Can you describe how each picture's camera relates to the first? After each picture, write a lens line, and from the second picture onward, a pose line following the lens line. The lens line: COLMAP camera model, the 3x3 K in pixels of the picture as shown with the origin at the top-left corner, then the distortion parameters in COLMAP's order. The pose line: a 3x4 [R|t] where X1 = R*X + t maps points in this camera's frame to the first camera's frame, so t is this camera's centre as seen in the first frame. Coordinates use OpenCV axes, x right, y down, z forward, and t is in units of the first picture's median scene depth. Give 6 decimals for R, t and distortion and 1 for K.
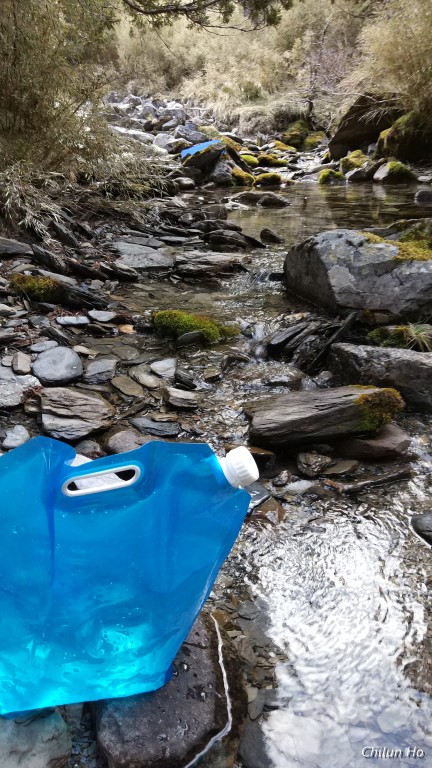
lens RADIAL K [[590.6, 0, 218.3], [0, 590.6, 406.7], [0, 0, 1]] dist [0.077406, -0.102007]
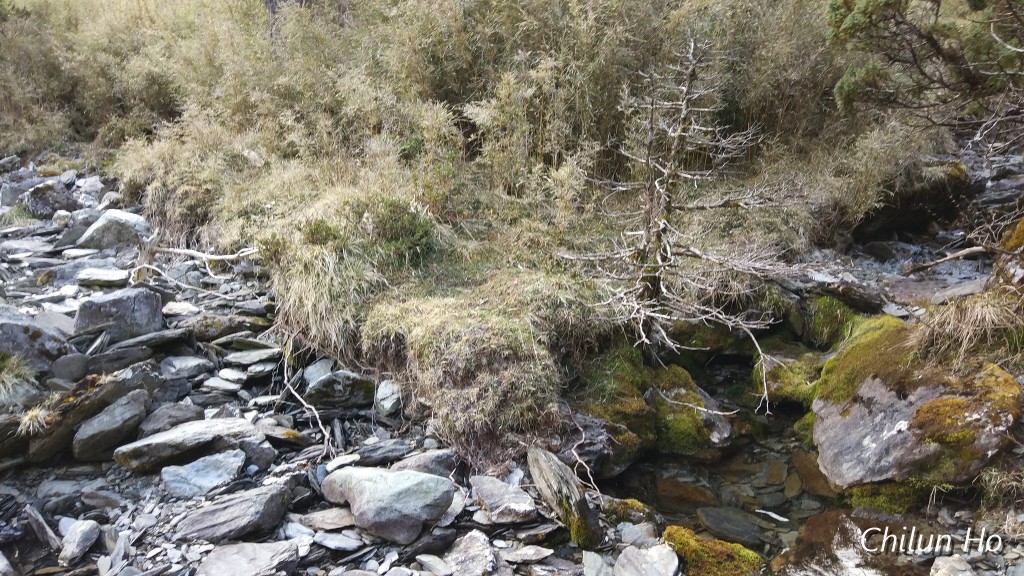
lens RADIAL K [[787.5, 0, 500.3], [0, 787.5, 300.9], [0, 0, 1]] dist [0.077406, -0.102007]
pose [[0.917493, -0.086105, 0.388320, -0.039231], [0.168494, 0.968500, -0.183353, -0.281938], [-0.360300, 0.233654, 0.903100, 0.431603]]
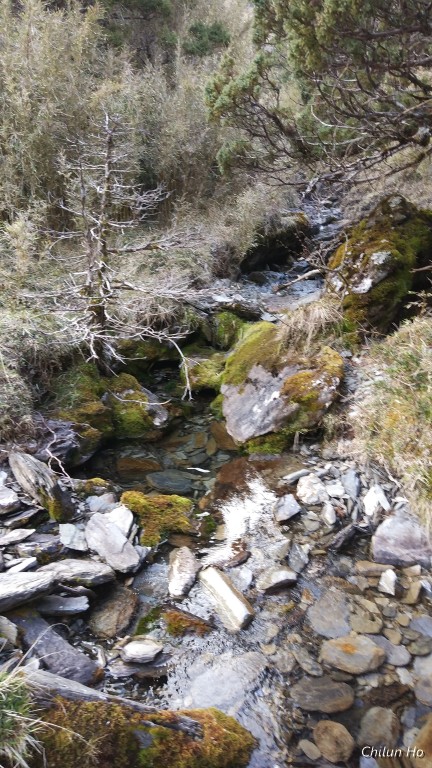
lens RADIAL K [[590.6, 0, 218.3], [0, 590.6, 406.7], [0, 0, 1]] dist [0.077406, -0.102007]
pose [[0.703758, -0.254633, 0.663240, -0.032570], [0.313925, 0.948934, 0.031214, -0.280662], [-0.637319, 0.186241, 0.747755, 0.434610]]
